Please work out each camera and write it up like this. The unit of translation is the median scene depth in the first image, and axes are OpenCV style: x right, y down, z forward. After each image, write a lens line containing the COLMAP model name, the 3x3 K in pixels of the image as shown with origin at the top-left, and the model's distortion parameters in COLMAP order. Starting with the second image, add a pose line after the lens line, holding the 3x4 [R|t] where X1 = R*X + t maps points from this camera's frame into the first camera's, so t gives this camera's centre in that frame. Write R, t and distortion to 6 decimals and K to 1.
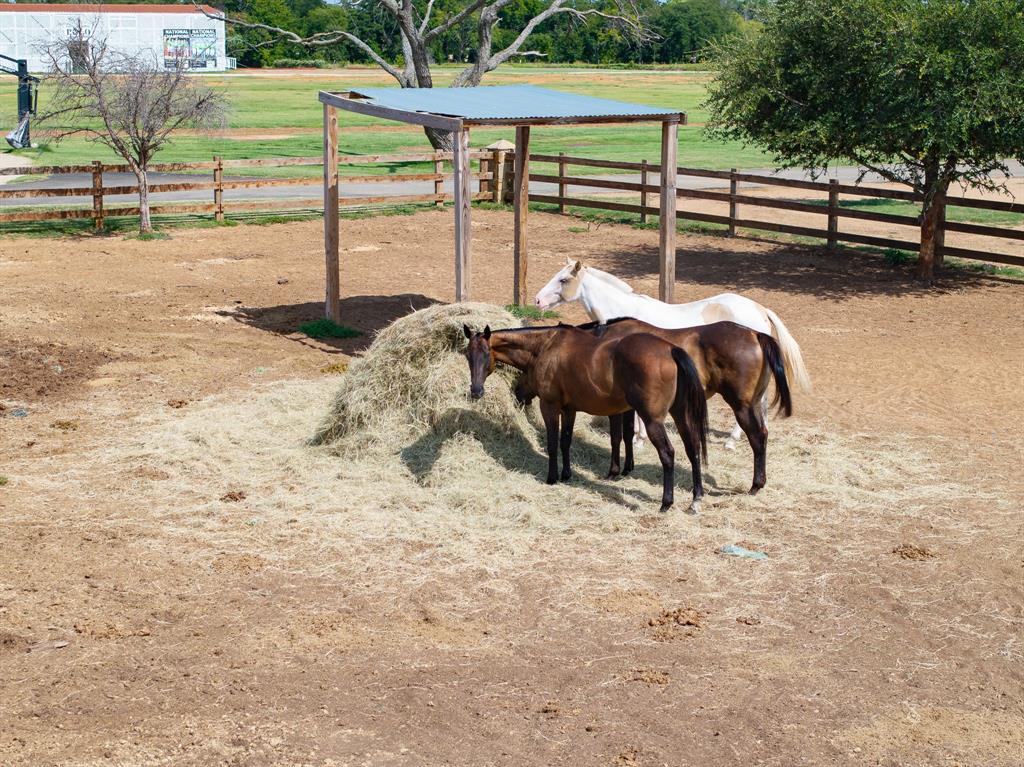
lens RADIAL K [[2059.1, 0, 513.6], [0, 2059.1, 381.7], [0, 0, 1]] dist [-0.060188, 0.000000]
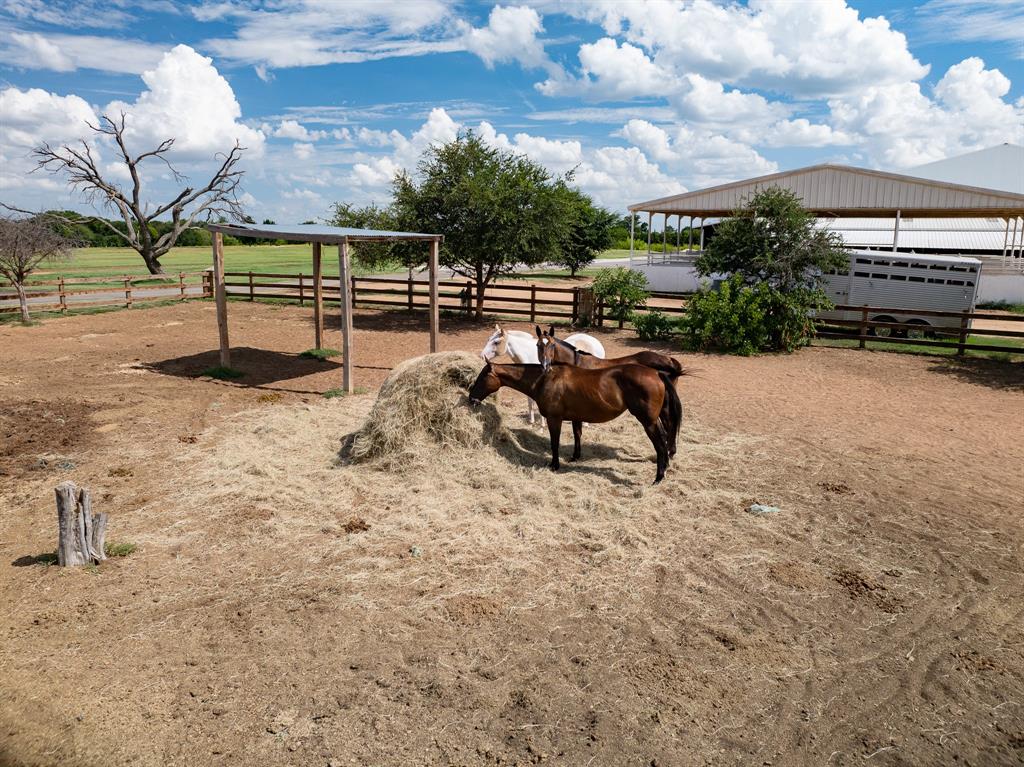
lens RADIAL K [[720.8, 0, 520.1], [0, 720.8, 378.9], [0, 0, 1]] dist [-0.047283, 0.017168]
pose [[0.858586, -0.094759, 0.503836, -0.162067], [0.081023, 0.995499, 0.049158, -0.027187], [-0.506227, -0.001384, 0.862399, 0.367571]]
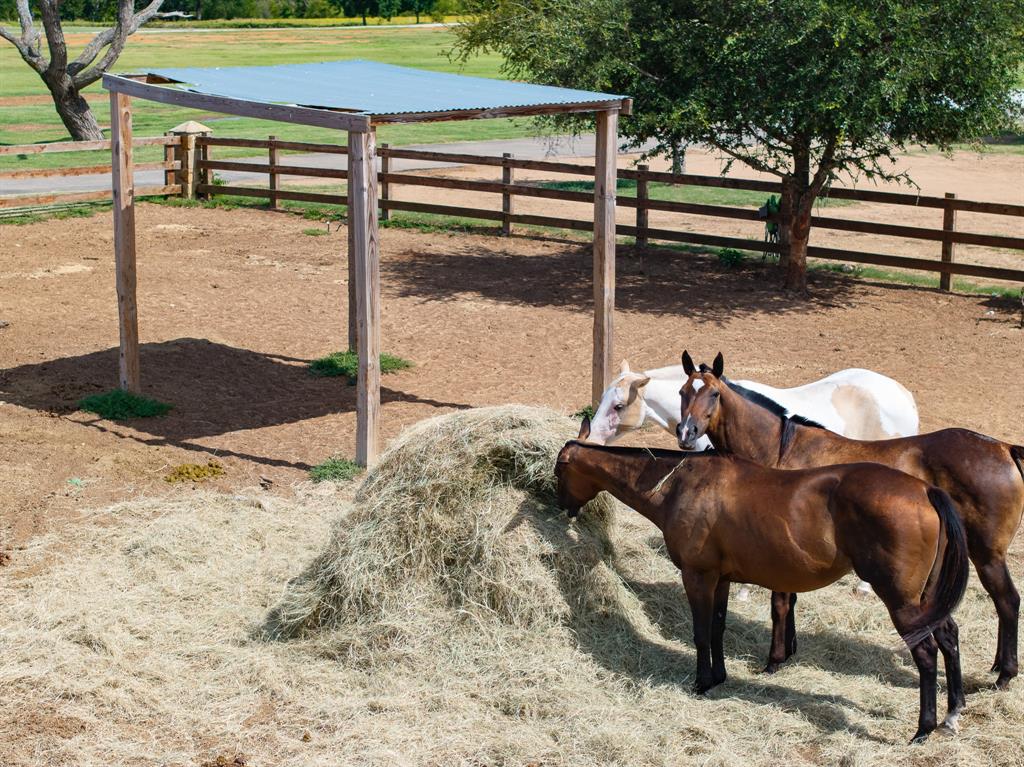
lens RADIAL K [[2059.1, 0, 509.8], [0, 2059.1, 384.6], [0, 0, 1]] dist [-0.060188, 0.000000]
pose [[0.970098, -0.048505, 0.237818, -0.121079], [0.043145, 0.998685, 0.027694, -0.043260], [-0.238849, -0.016606, 0.970915, 0.249607]]
